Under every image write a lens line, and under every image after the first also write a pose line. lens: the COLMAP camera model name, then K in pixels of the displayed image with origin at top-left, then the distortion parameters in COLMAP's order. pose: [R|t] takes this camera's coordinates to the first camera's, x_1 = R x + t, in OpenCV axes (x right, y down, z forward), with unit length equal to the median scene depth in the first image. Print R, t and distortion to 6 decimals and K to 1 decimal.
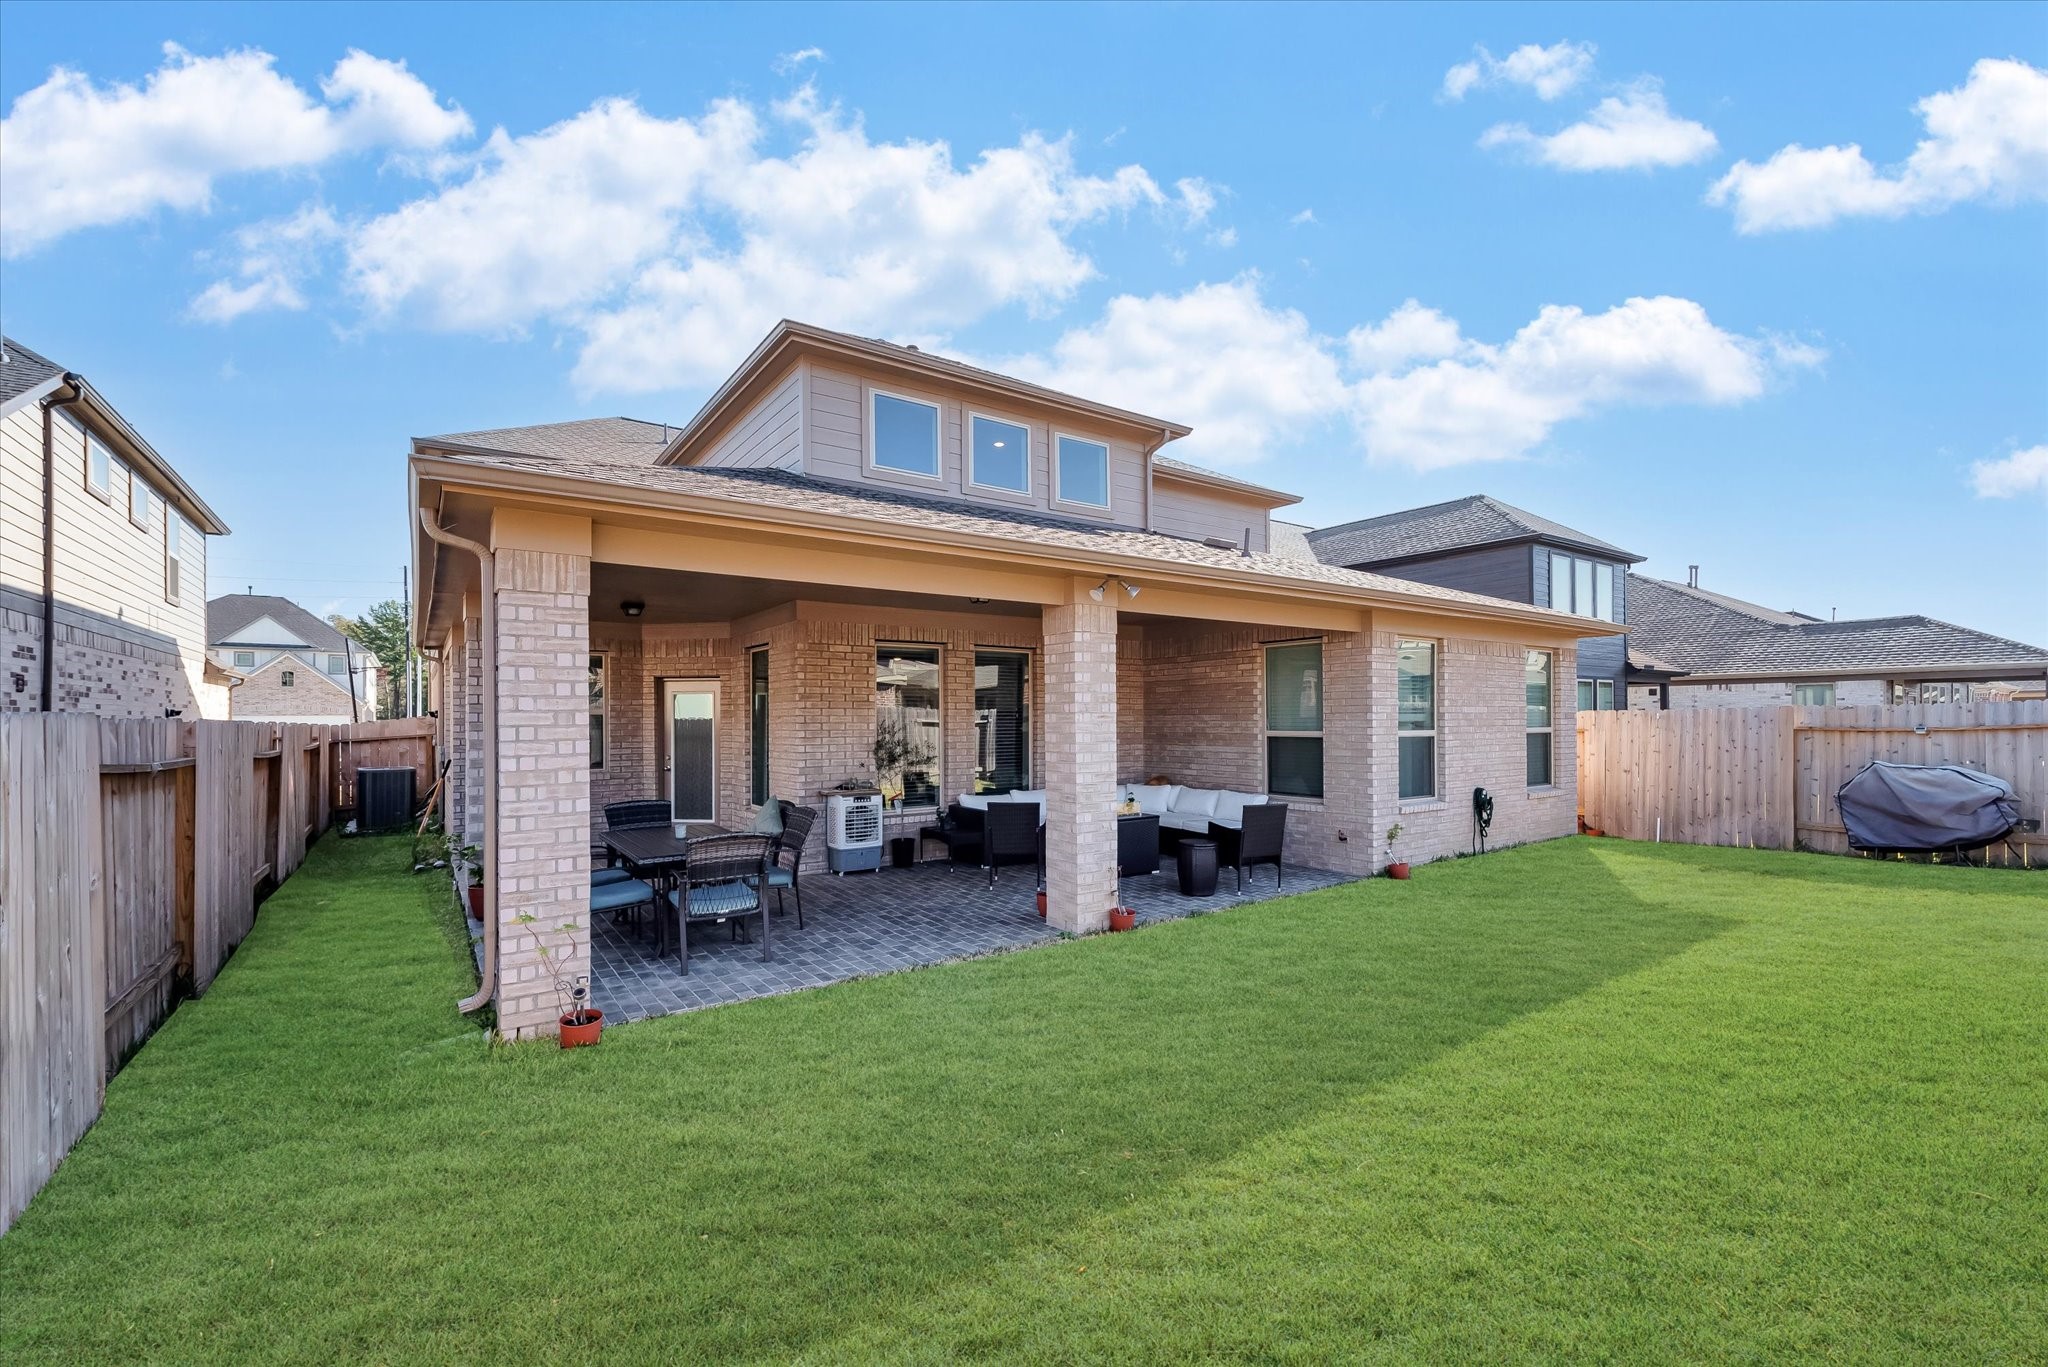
lens RADIAL K [[868.9, 0, 1048.9], [0, 868.9, 722.2], [0, 0, 1]] dist [0.003562, 0.000126]
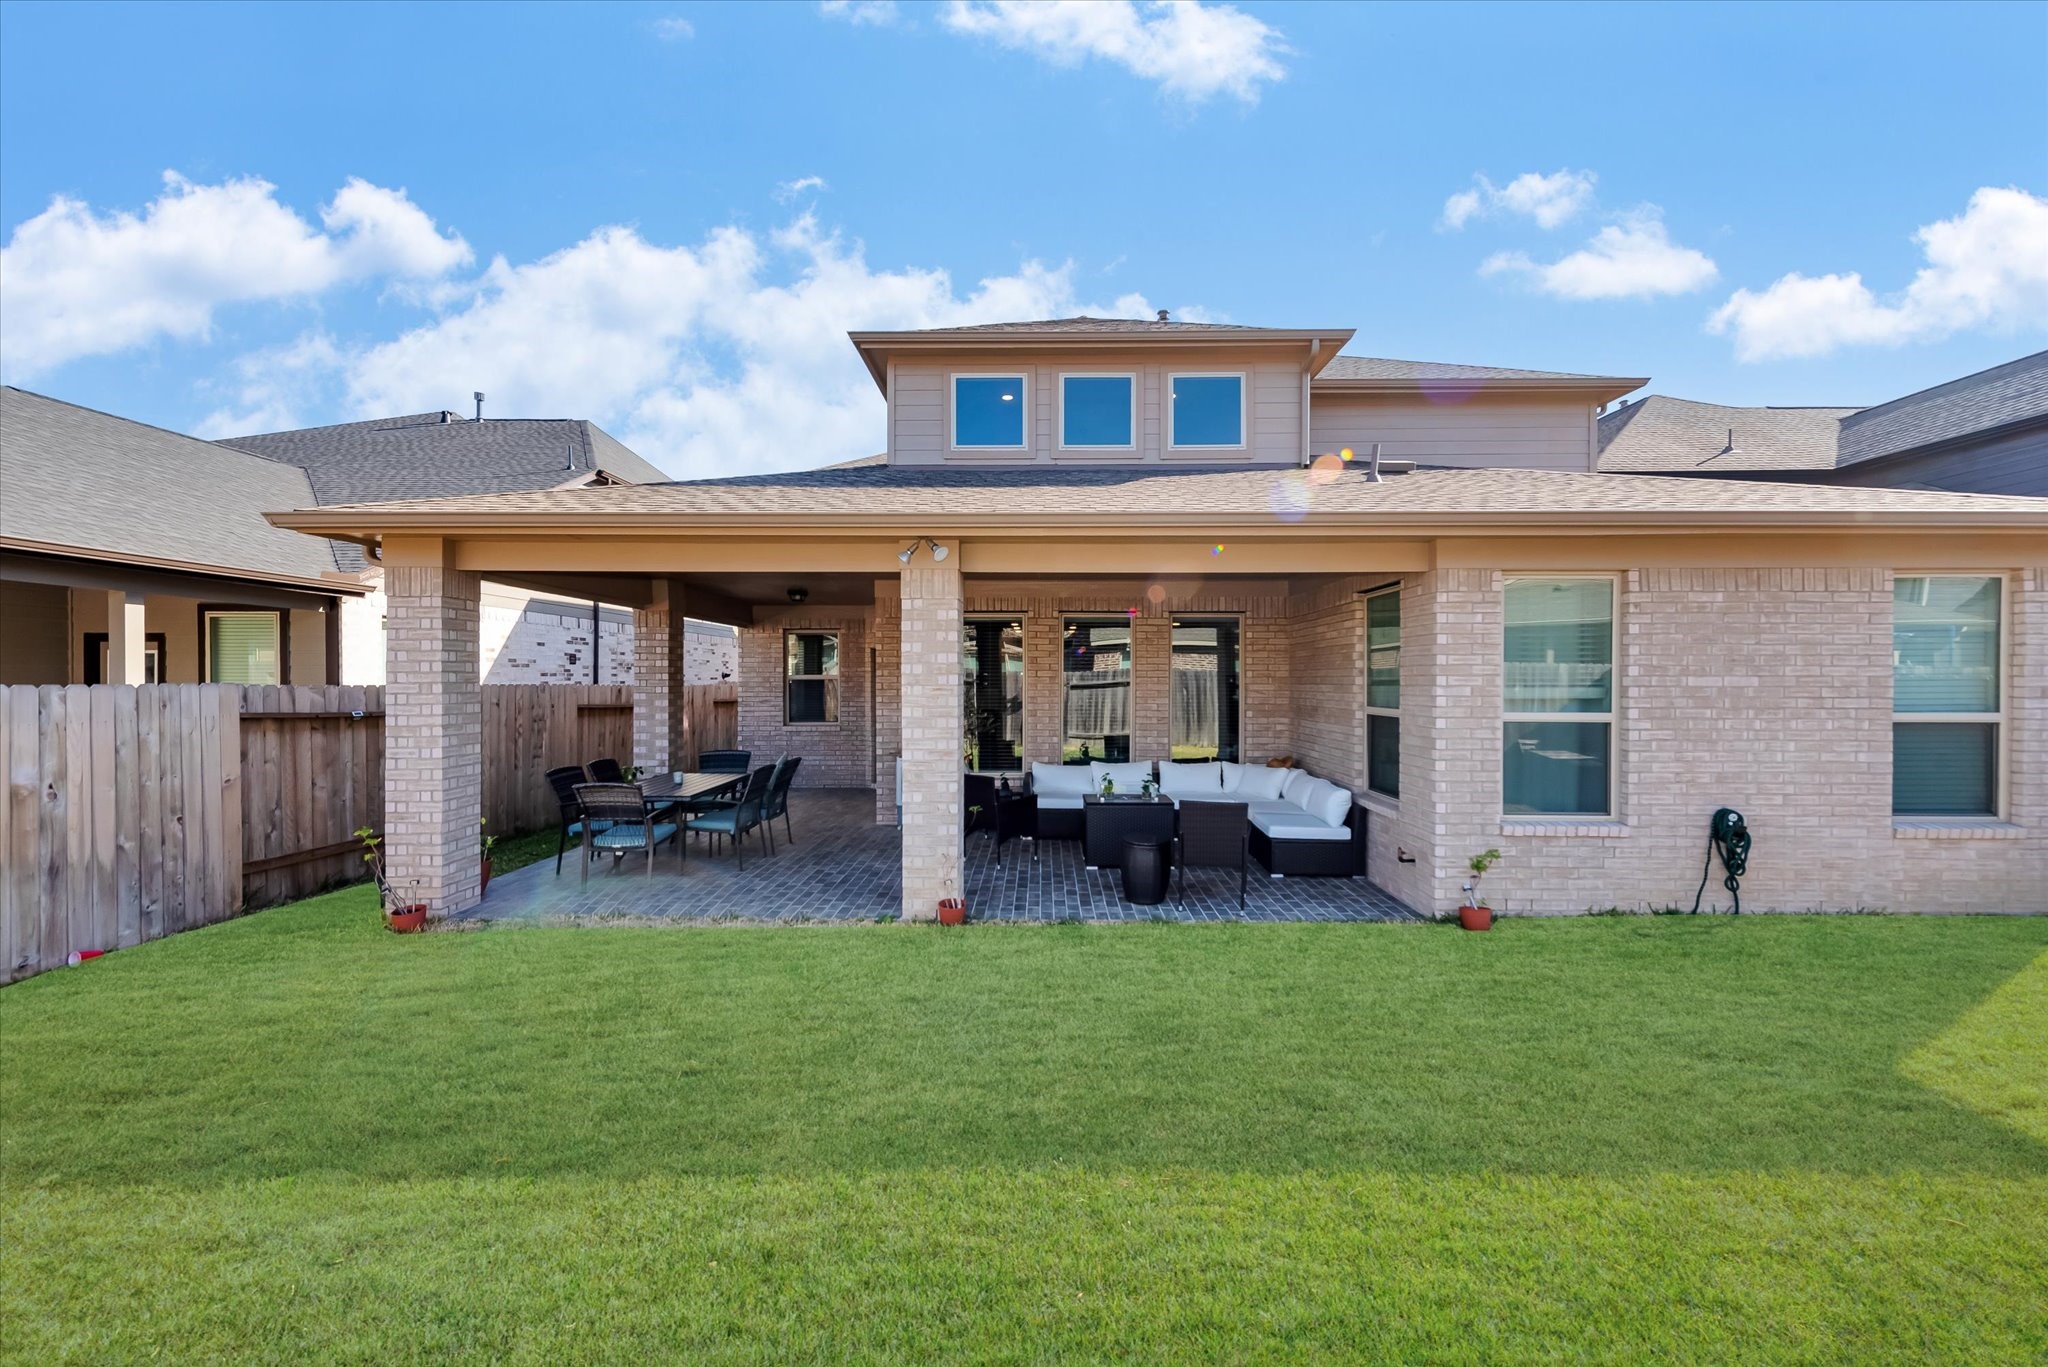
lens RADIAL K [[808.6, 0, 1034.3], [0, 808.6, 688.5], [0, 0, 1]] dist [0.009775, -0.000831]
pose [[0.804323, 0.013581, -0.594036, 0.486706], [-0.008138, 0.999897, 0.011841, -0.013664], [0.594136, -0.004689, 0.804351, 0.275482]]
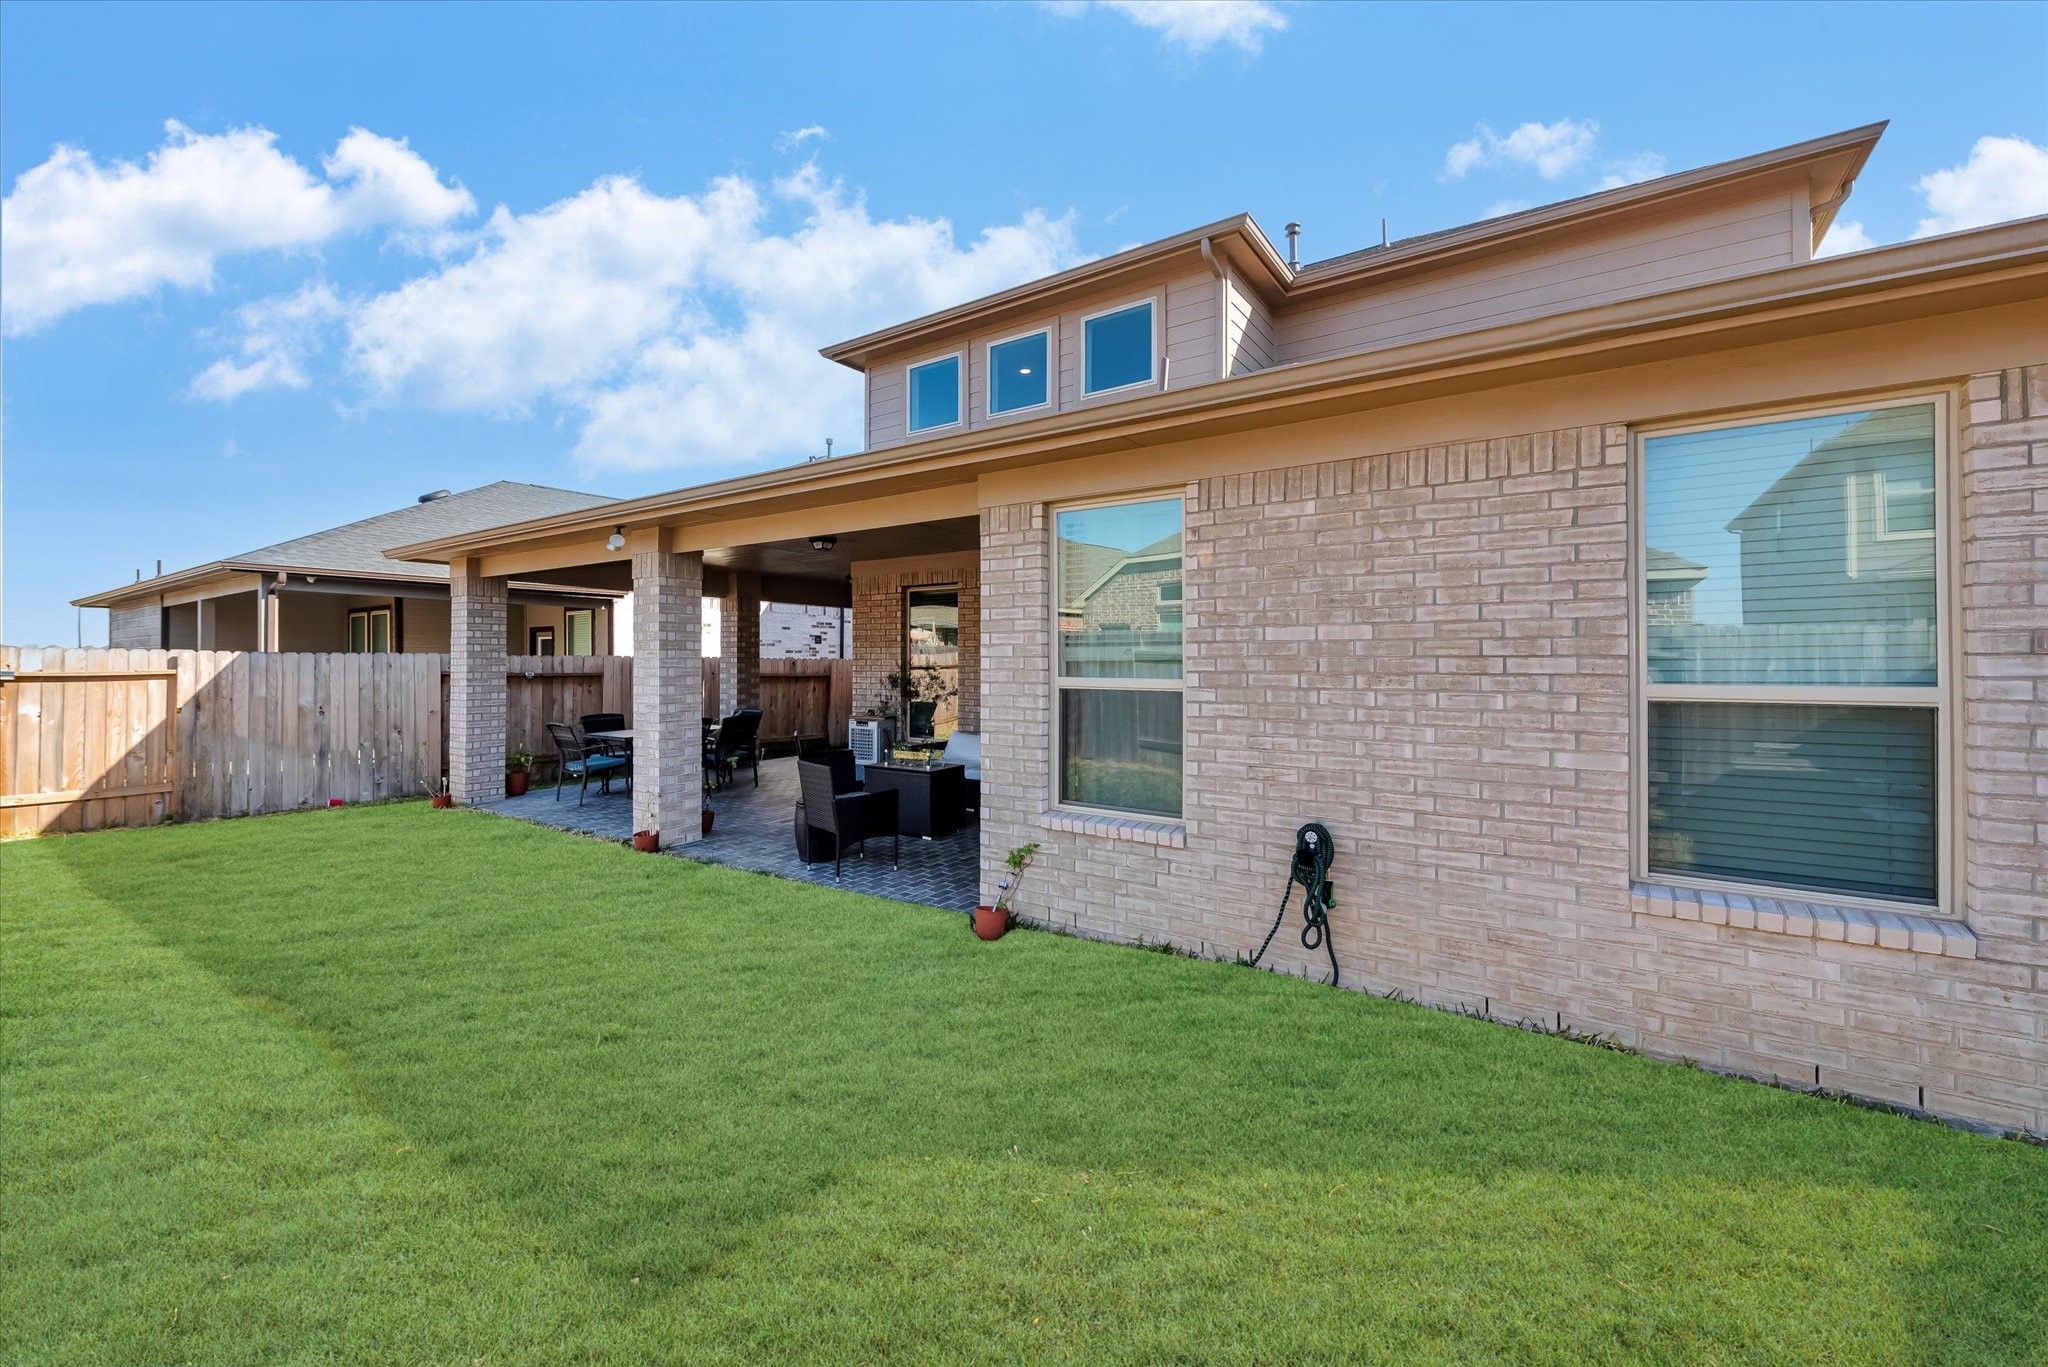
lens RADIAL K [[808.6, 0, 1021.6], [0, 808.6, 661.8], [0, 0, 1]] dist [0.009775, -0.000831]
pose [[0.337005, 0.006757, -0.941479, 0.886226], [-0.005258, 0.999972, 0.005295, -0.002484], [0.941488, 0.003165, 0.337031, 0.817736]]
